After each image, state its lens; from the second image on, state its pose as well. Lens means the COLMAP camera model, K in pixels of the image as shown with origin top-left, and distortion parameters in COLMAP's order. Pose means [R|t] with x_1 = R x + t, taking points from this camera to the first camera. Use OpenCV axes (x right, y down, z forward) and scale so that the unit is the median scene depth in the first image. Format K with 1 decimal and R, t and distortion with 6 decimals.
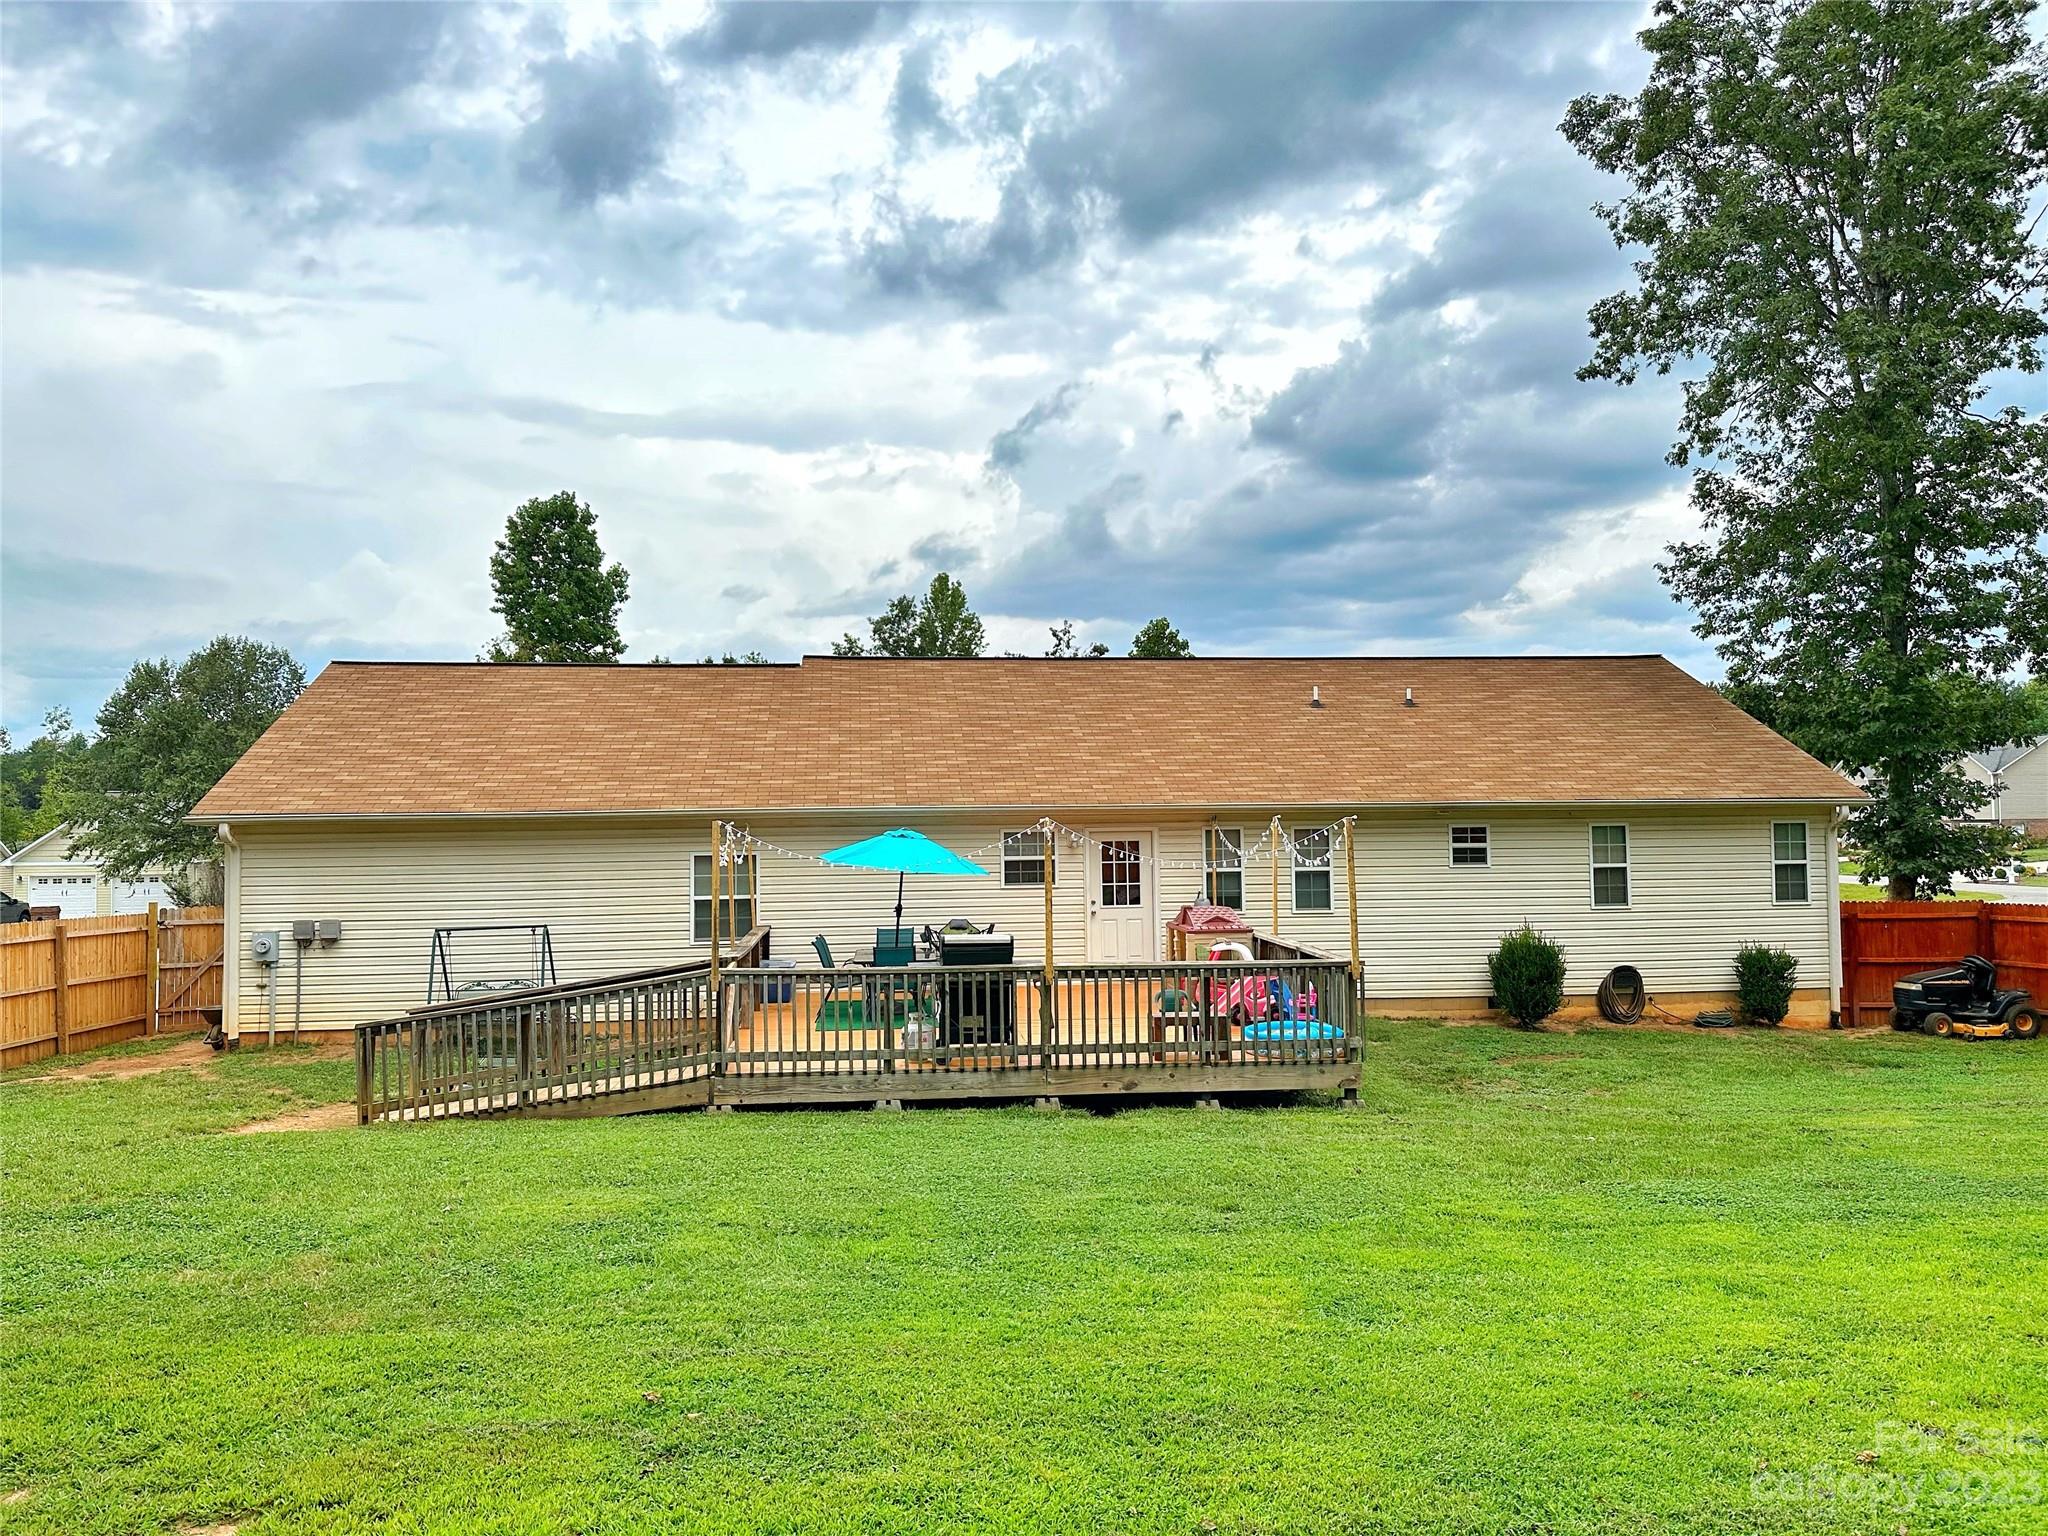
lens RADIAL K [[1464.4, 0, 786.2], [0, 1464.4, 776.8], [0, 0, 1]] dist [0.131212, -0.106999]
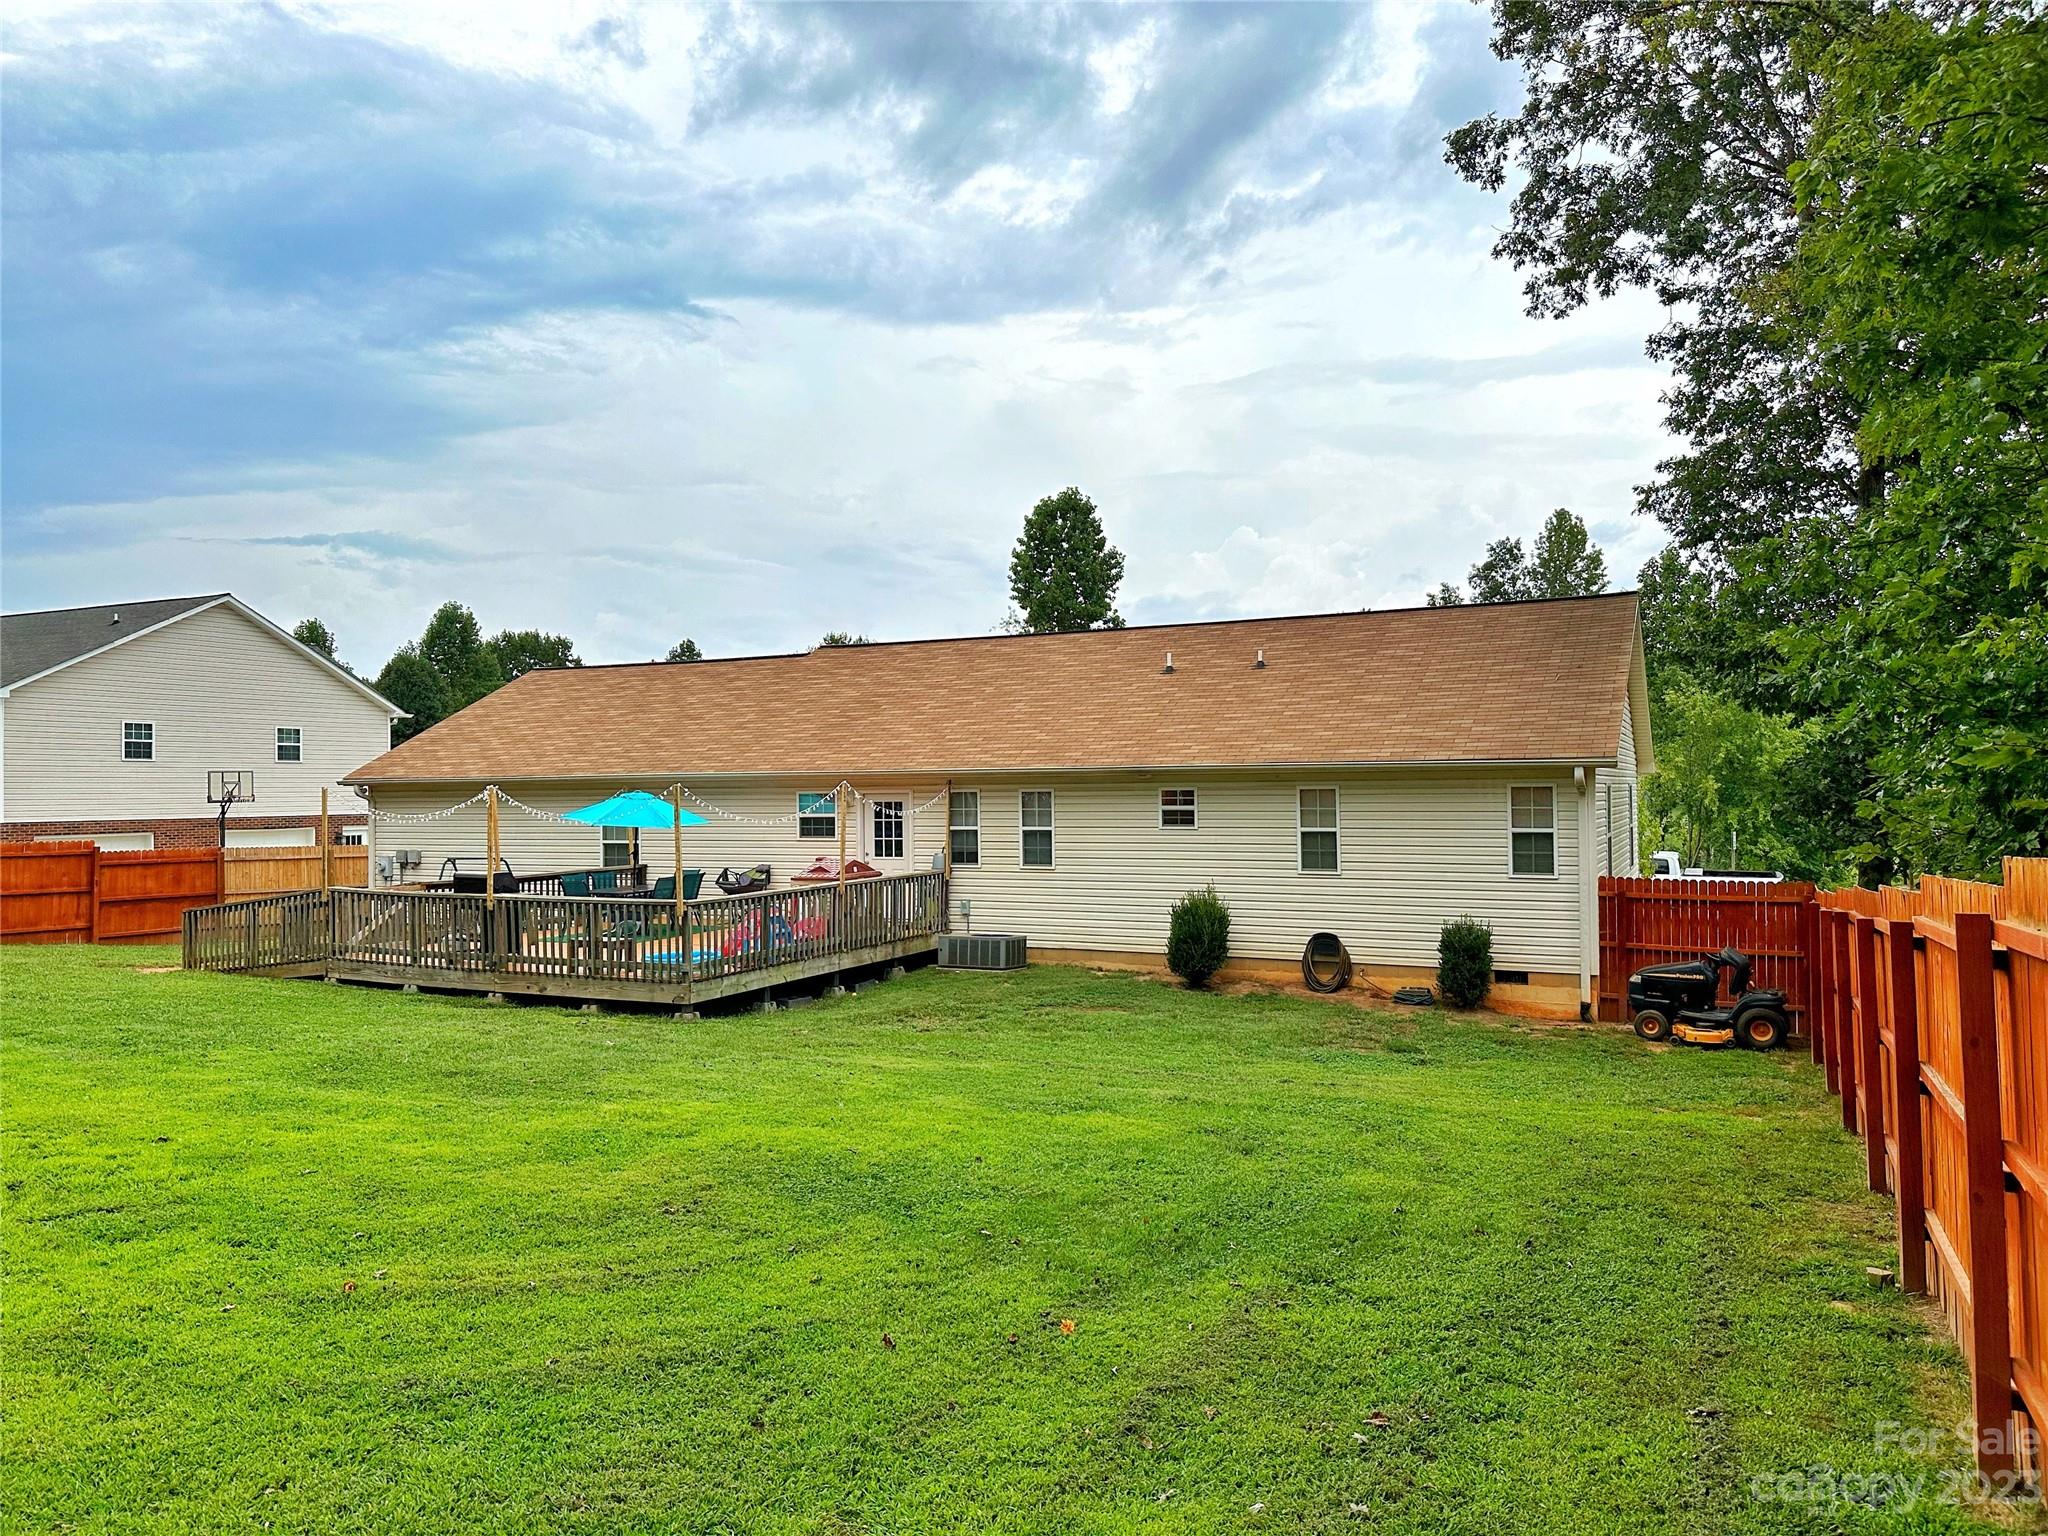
lens RADIAL K [[1412.3, 0, 1024.0], [0, 1412.3, 768.0], [0, 0, 1]] dist [0.104108, -0.148377]
pose [[0.822671, -0.003724, -0.568505, 0.894180], [0.020733, 0.999510, 0.023454, -0.006367], [0.568139, -0.031082, 0.822345, 0.139473]]
